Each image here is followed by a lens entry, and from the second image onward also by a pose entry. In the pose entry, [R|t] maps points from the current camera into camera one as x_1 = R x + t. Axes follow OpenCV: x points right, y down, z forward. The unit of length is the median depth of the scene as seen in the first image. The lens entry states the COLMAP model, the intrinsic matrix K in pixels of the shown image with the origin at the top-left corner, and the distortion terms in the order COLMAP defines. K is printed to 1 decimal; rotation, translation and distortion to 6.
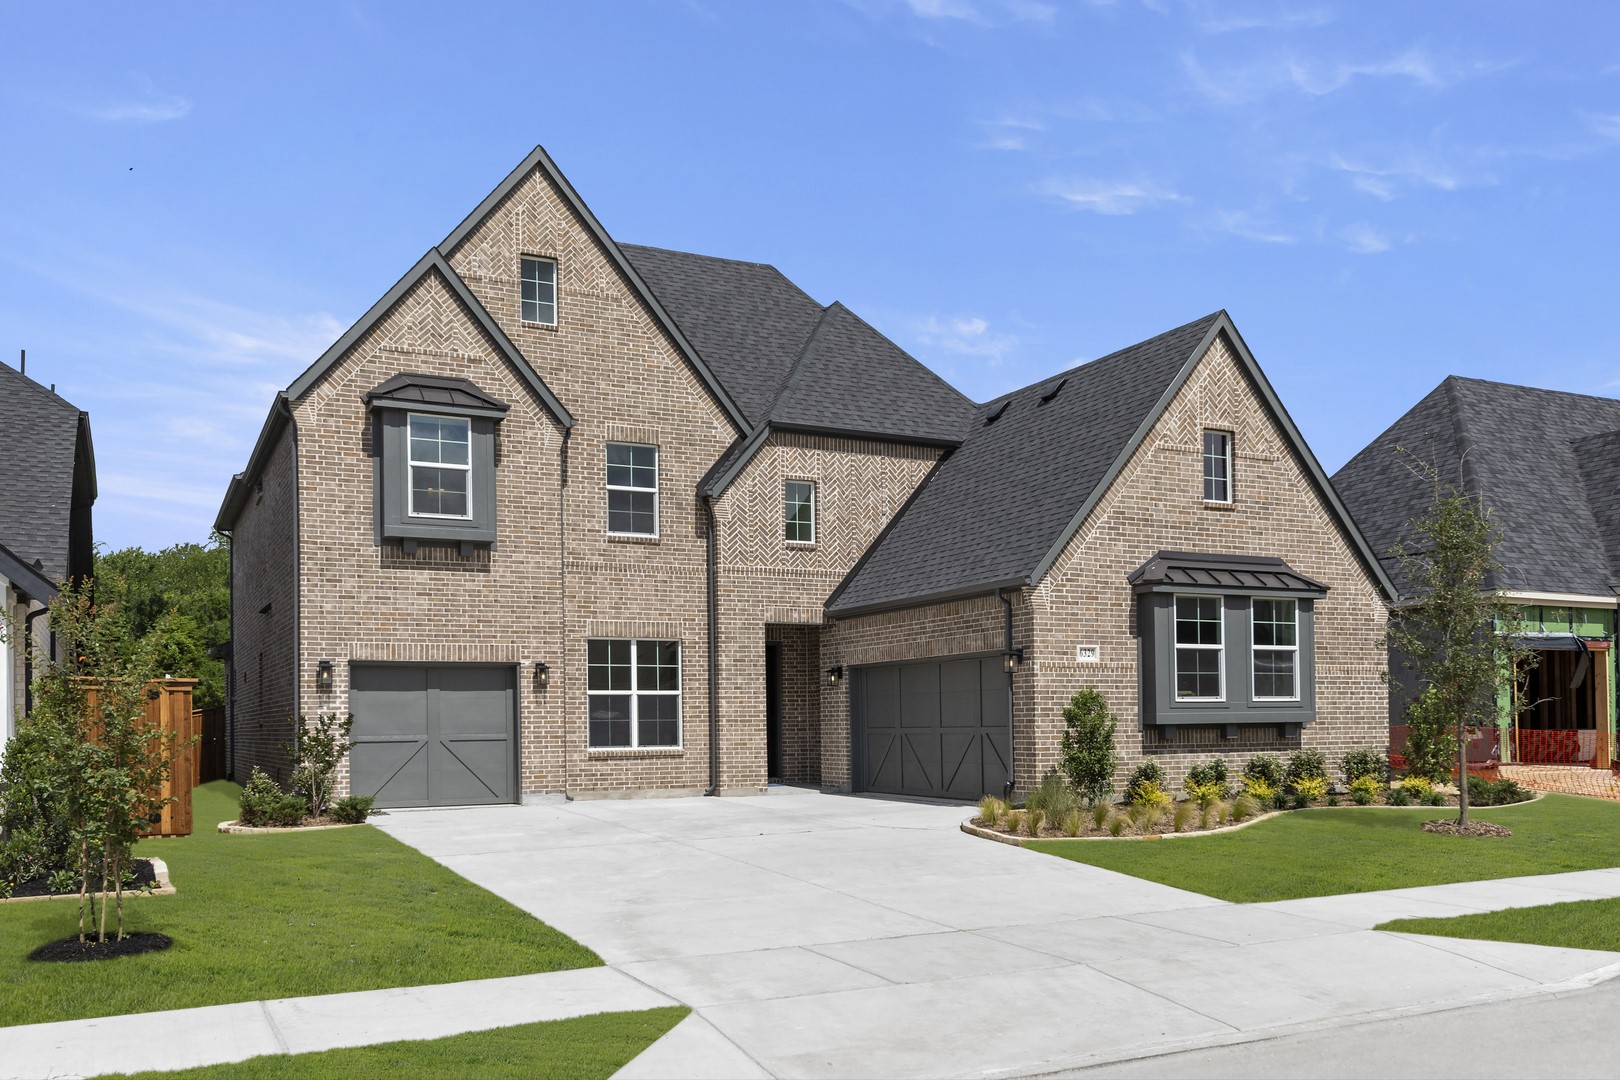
lens RADIAL K [[1113.1, 0, 809.3], [0, 1113.1, 550.7], [0, 0, 1]] dist [0.010143, 0.000906]
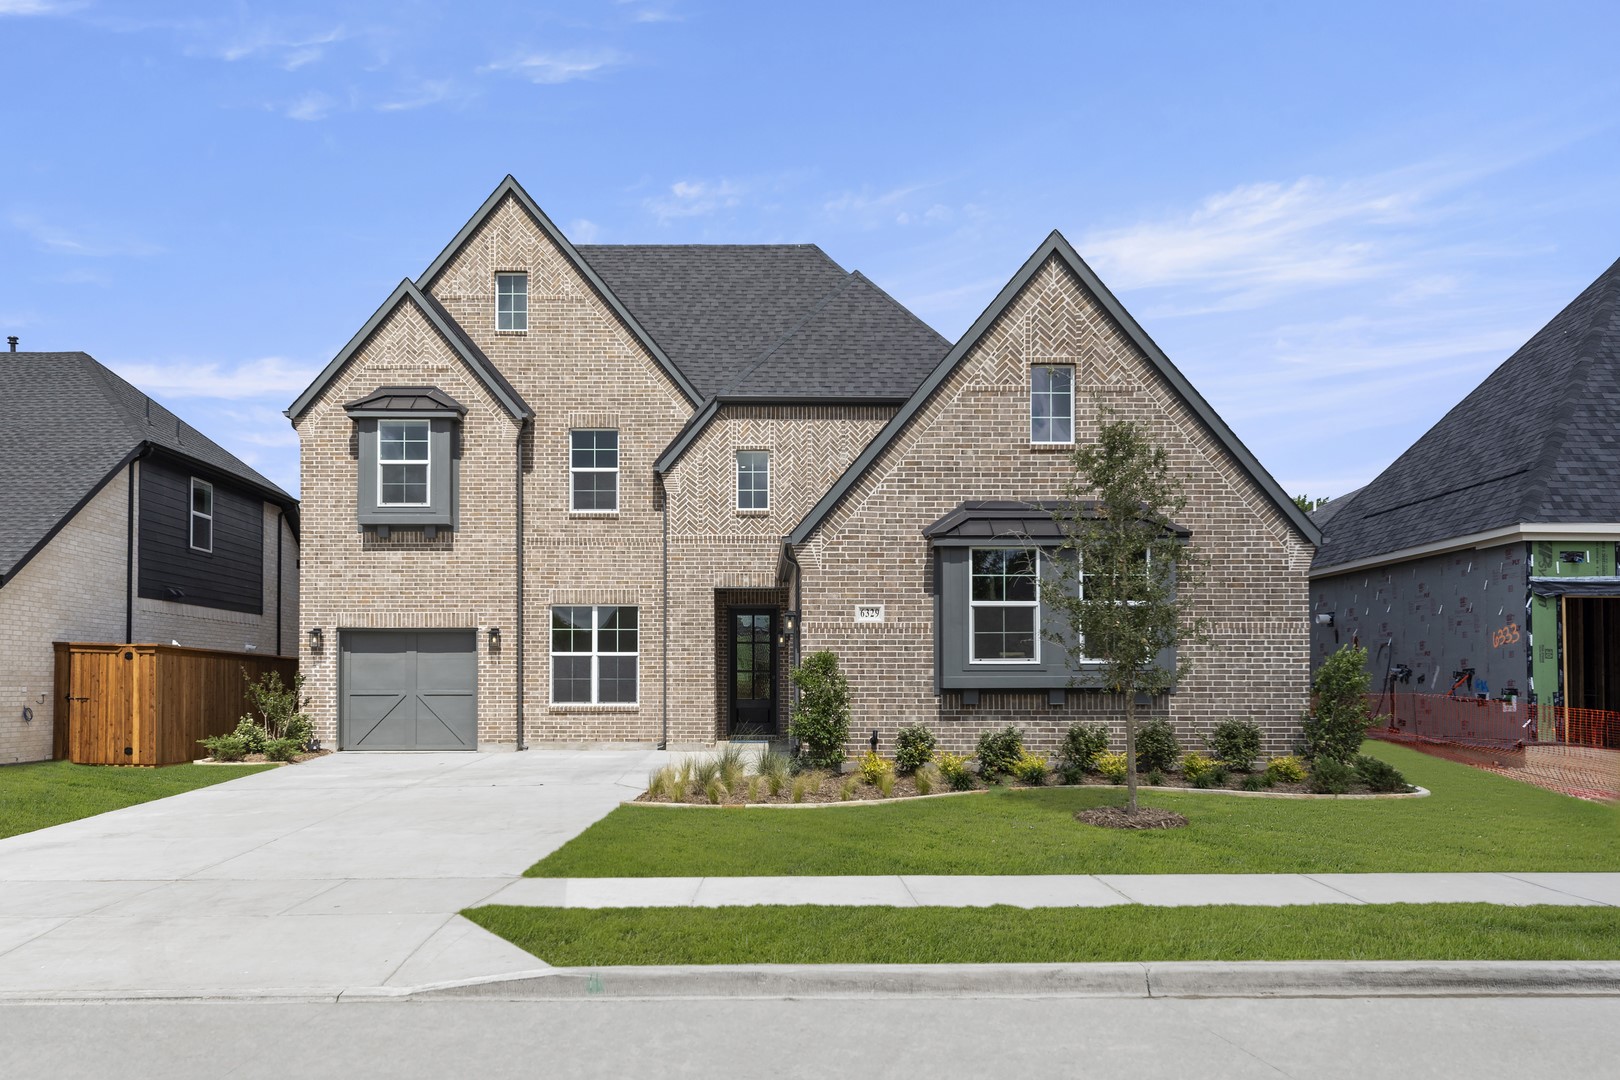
lens RADIAL K [[1043.6, 0, 811.9], [0, 1043.6, 524.8], [0, 0, 1]] dist [0.007028, -0.000010]
pose [[0.925064, -0.046833, -0.376912, 0.472684], [0.048831, 0.998798, -0.004257, 0.015537], [0.376659, -0.014467, 0.926239, 0.132932]]
